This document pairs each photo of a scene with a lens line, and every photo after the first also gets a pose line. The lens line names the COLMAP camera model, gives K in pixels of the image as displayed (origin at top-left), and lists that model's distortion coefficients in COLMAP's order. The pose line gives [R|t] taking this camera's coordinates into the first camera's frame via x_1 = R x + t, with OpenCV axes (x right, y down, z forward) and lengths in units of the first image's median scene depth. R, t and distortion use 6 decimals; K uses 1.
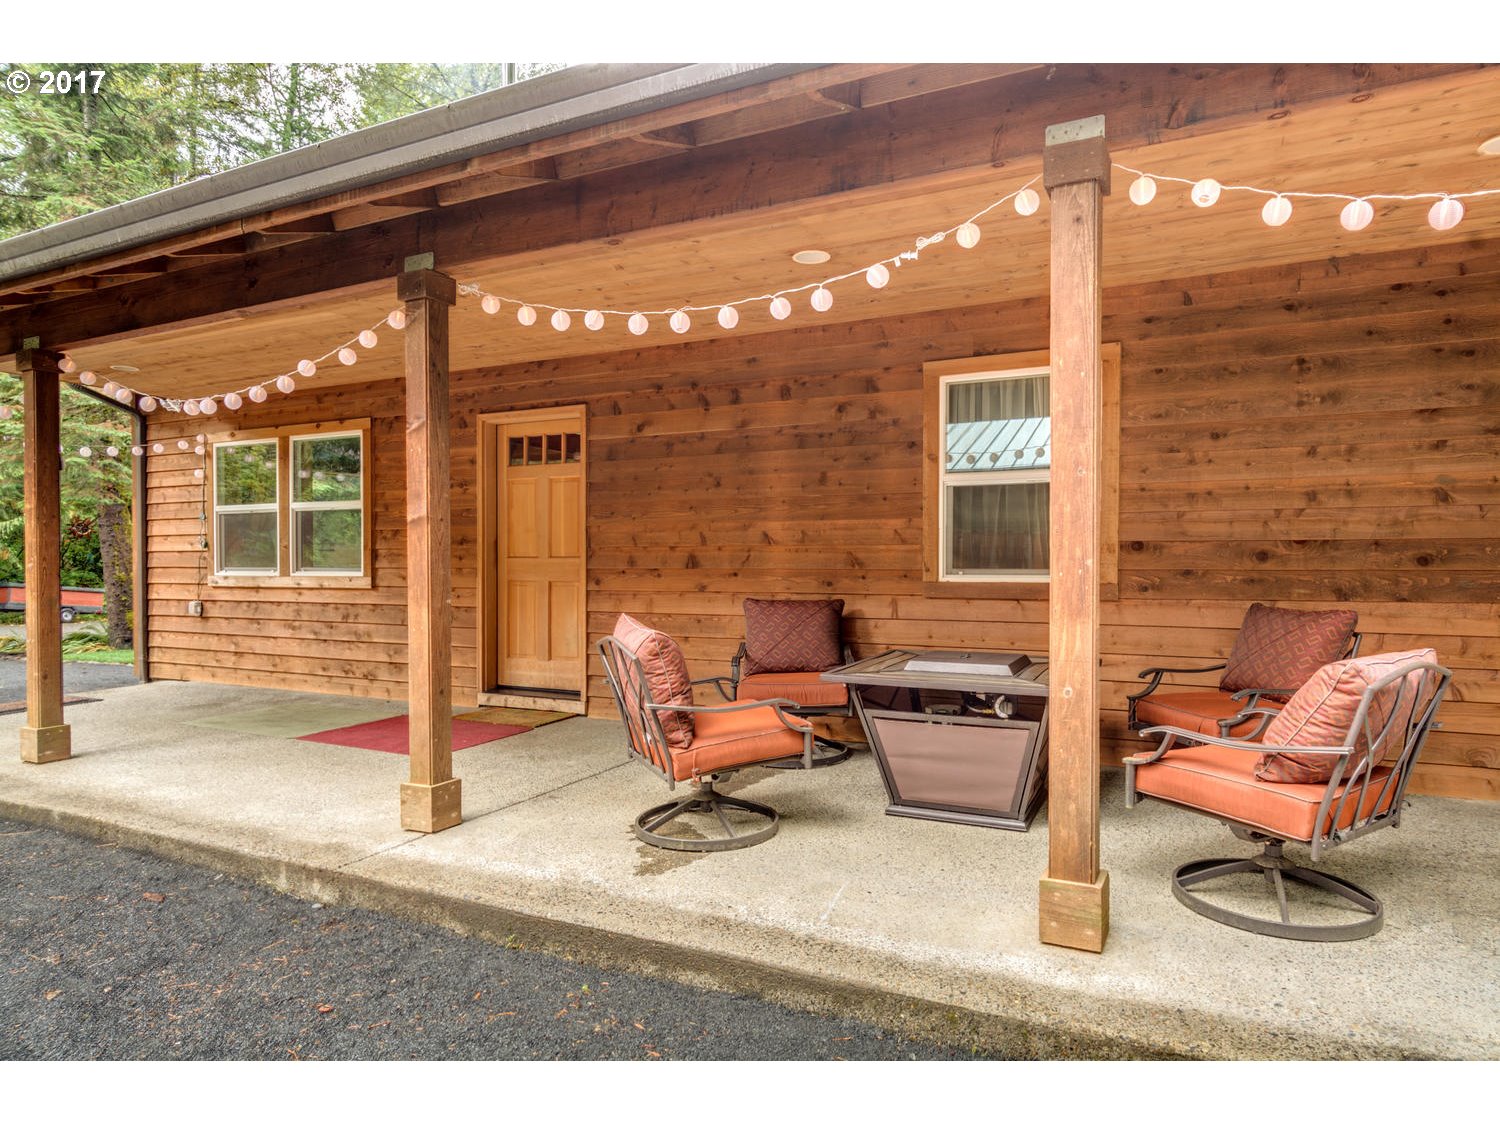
lens RADIAL K [[904.2, 0, 748.4], [0, 904.2, 563.7], [0, 0, 1]] dist [-0.007449, -0.002011]
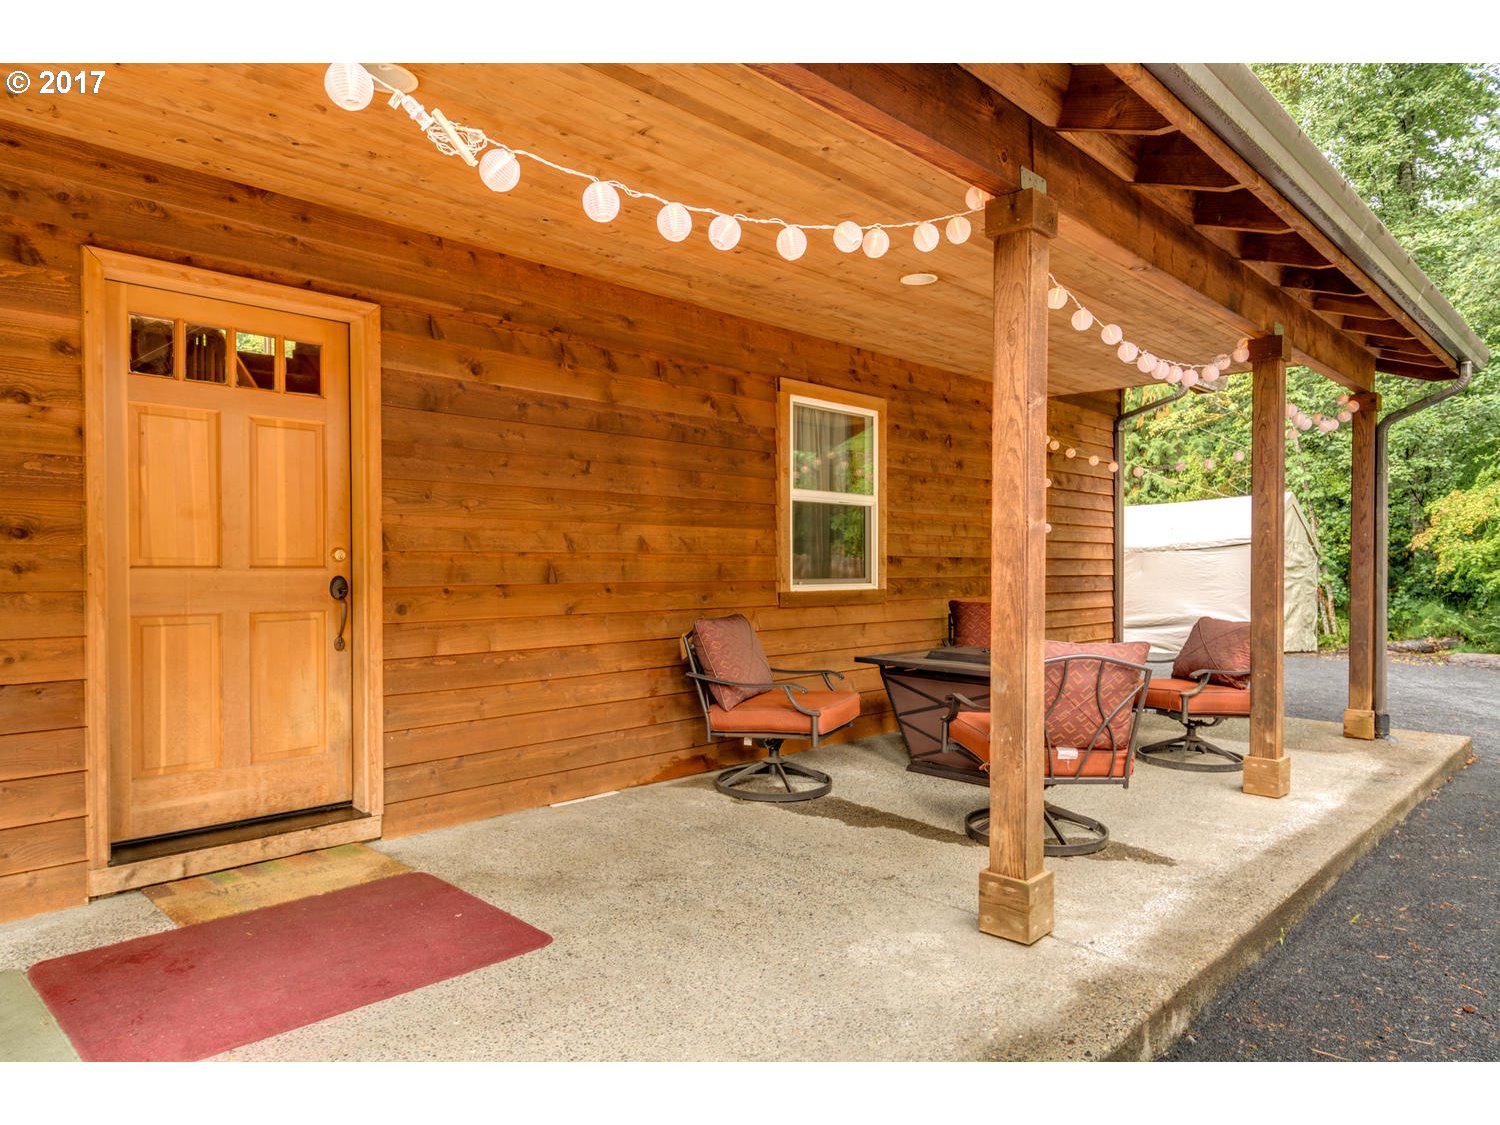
lens RADIAL K [[904.2, 0, 746.3], [0, 904.2, 569.9], [0, 0, 1]] dist [-0.007449, -0.002011]
pose [[0.330331, -0.005004, 0.943852, -0.716302], [-0.001015, 0.999983, 0.005657, -0.010464], [-0.943864, -0.002827, 0.330321, 0.642869]]
